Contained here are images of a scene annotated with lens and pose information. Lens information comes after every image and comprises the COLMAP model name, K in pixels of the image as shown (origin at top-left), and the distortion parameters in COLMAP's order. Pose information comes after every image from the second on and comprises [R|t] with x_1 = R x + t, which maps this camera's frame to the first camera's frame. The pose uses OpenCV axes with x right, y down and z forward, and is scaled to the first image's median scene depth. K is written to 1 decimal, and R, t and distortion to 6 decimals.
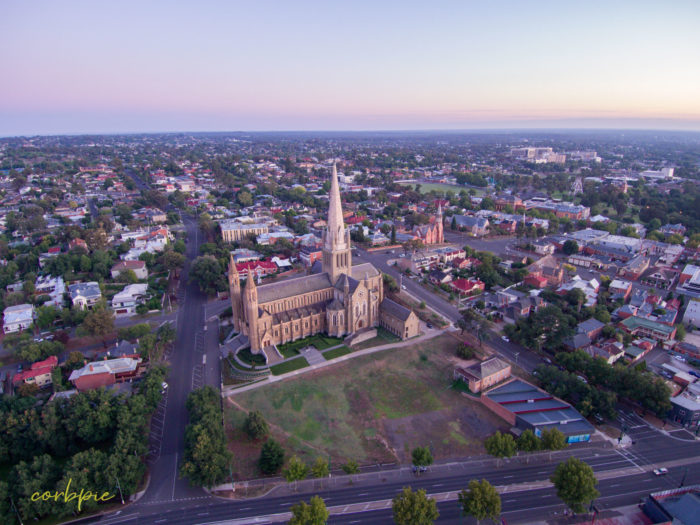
lens RADIAL K [[419.7, 0, 352.3], [0, 419.7, 273.7], [0, 0, 1]] dist [0.079504, -0.104934]
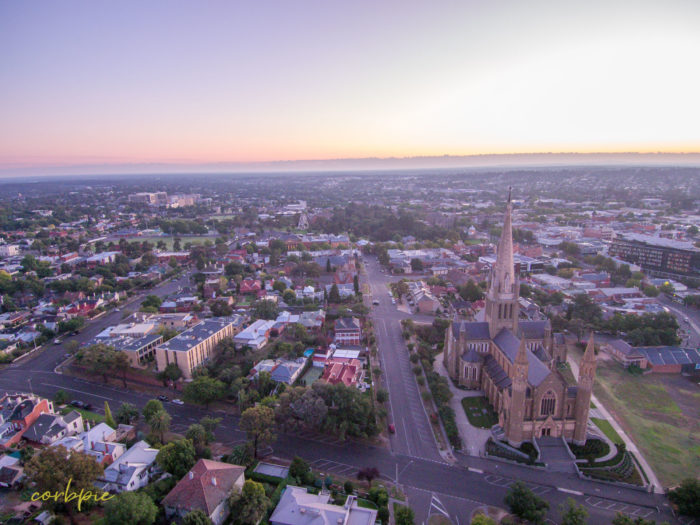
lens RADIAL K [[419.7, 0, 352.3], [0, 419.7, 273.7], [0, 0, 1]] dist [0.079504, -0.104934]
pose [[0.539500, -0.210743, 0.815185, -0.945162], [0.290282, 0.955367, 0.054871, -0.253645], [-0.790364, 0.207031, 0.576596, 0.746312]]
